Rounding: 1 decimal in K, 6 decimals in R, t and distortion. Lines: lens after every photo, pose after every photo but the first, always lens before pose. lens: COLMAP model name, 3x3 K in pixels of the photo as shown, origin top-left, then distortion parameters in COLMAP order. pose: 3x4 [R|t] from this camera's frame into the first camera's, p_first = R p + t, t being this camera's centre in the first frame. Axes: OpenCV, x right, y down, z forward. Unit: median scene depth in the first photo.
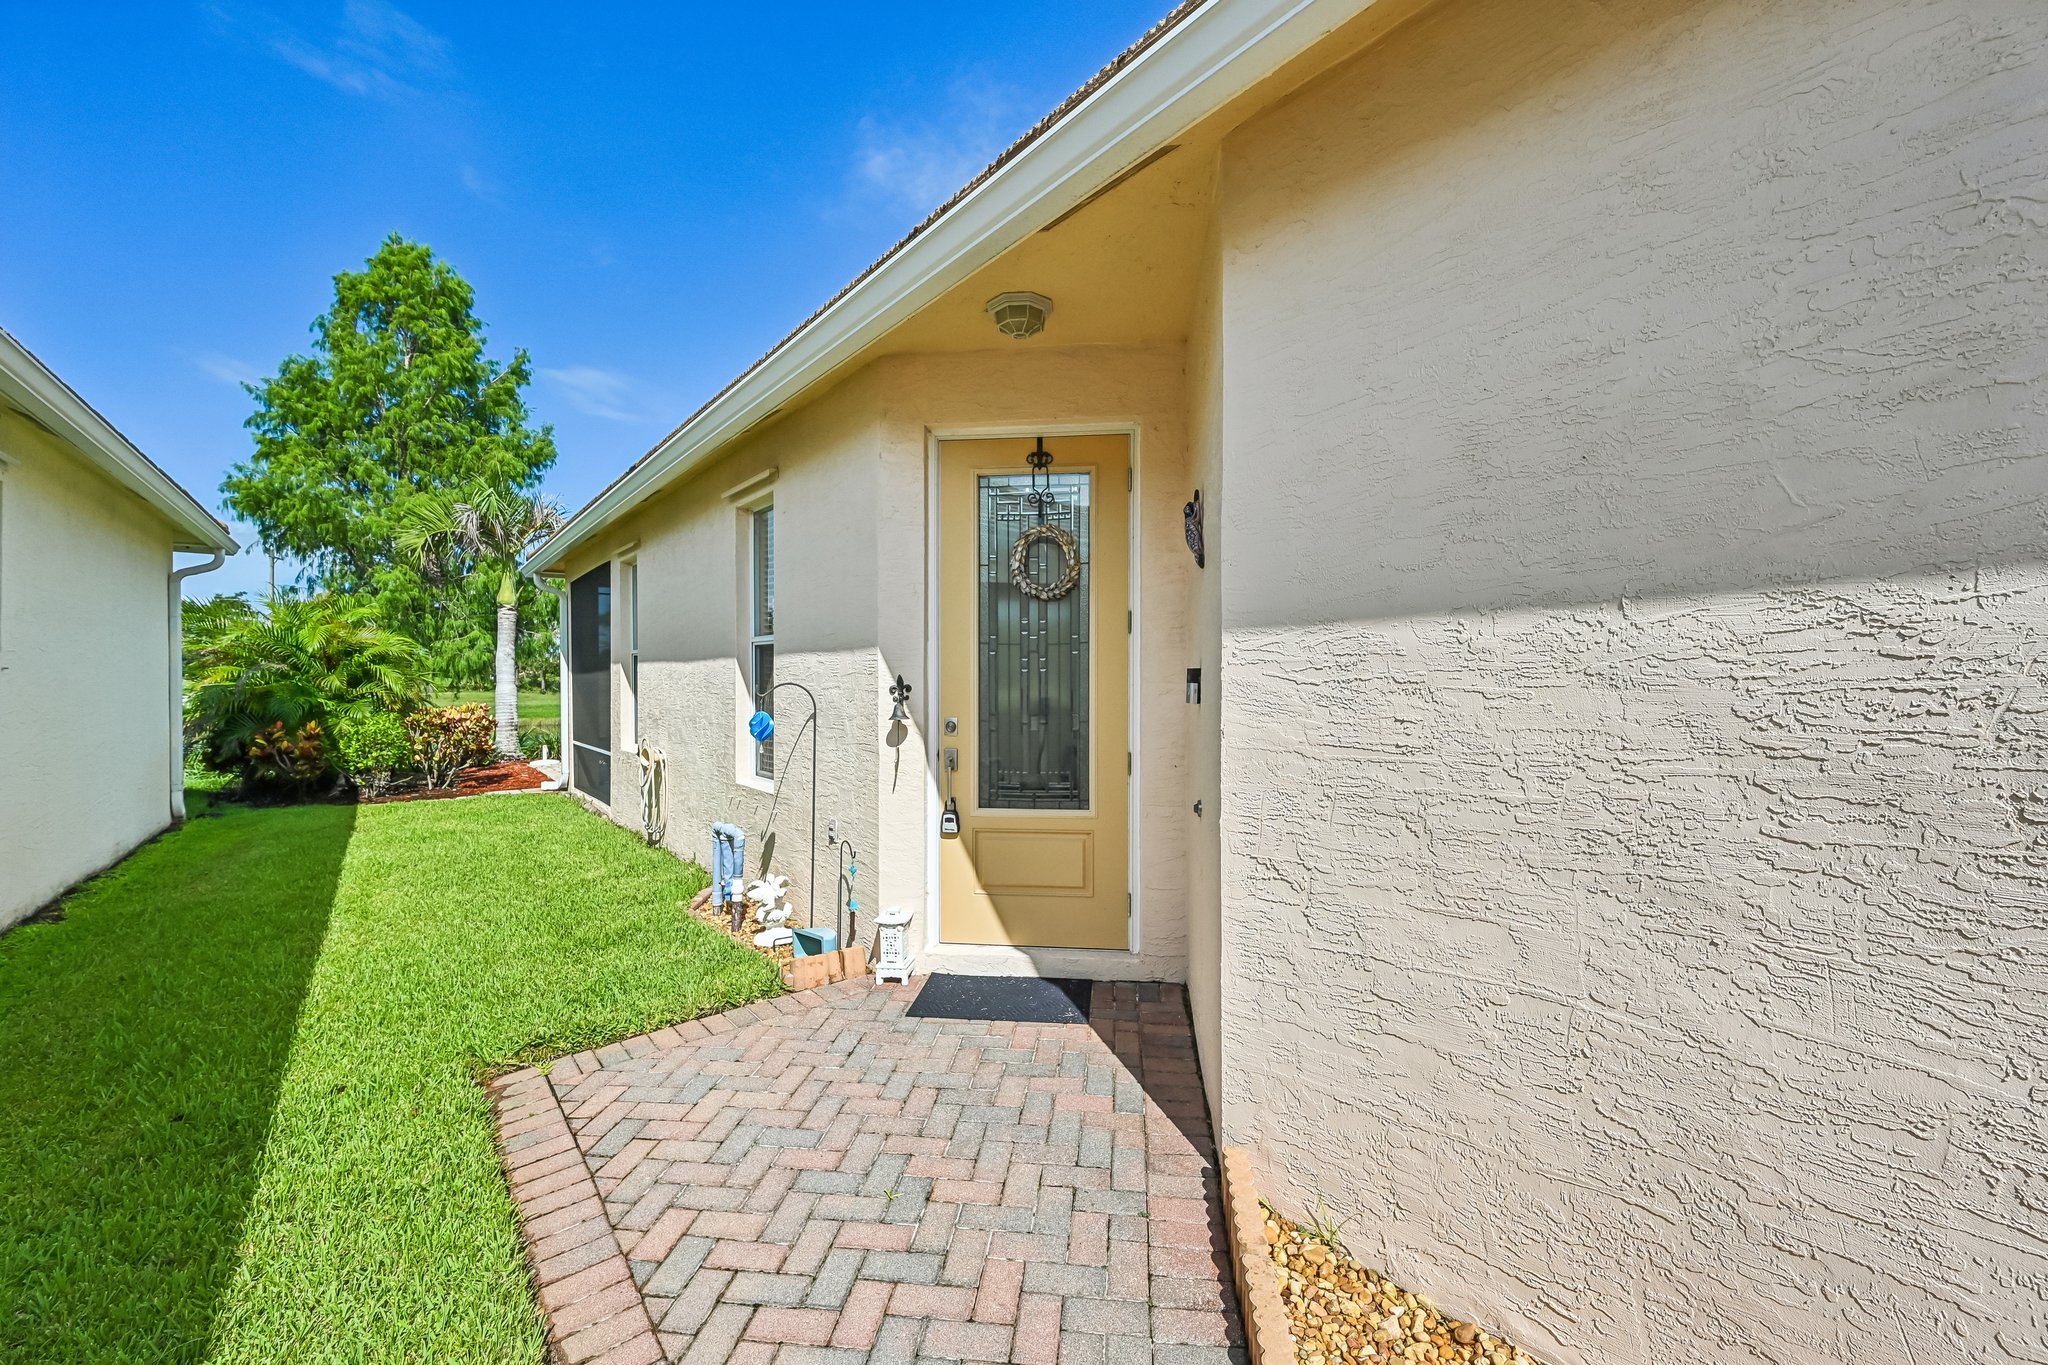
lens RADIAL K [[813.9, 0, 1027.6], [0, 813.9, 681.9], [0, 0, 1]] dist [-0.002776, 0.001068]
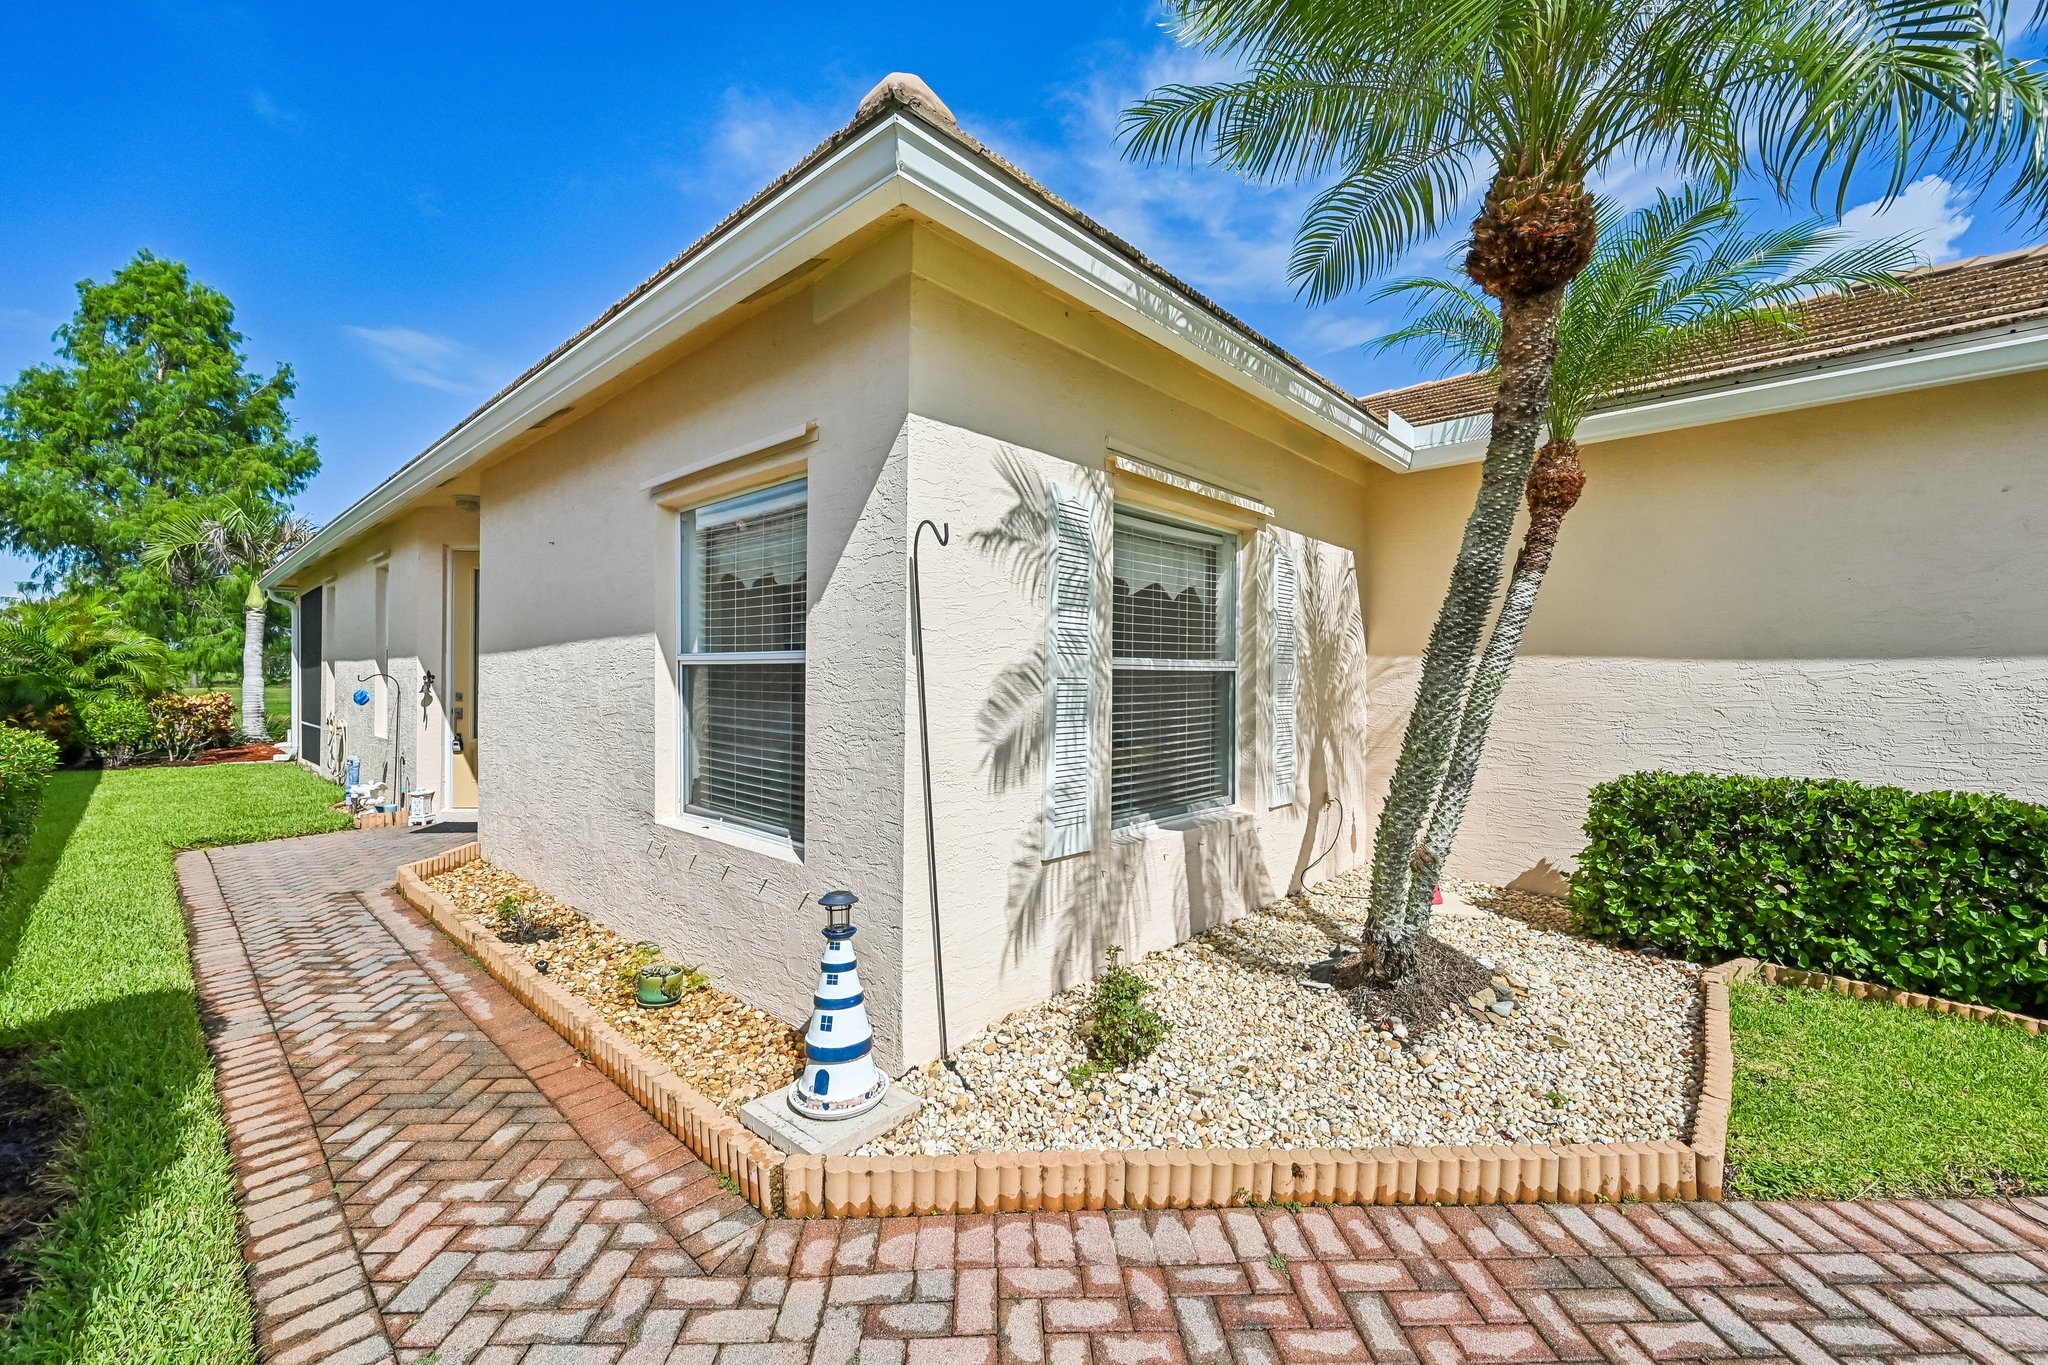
lens RADIAL K [[813.9, 0, 1020.4], [0, 813.9, 674.1], [0, 0, 1]] dist [-0.002776, 0.001068]
pose [[0.987518, 0.005563, 0.157411, 0.207287], [-0.004548, 0.999966, -0.006806, 0.001685], [-0.157443, 0.006005, 0.987510, -0.254545]]
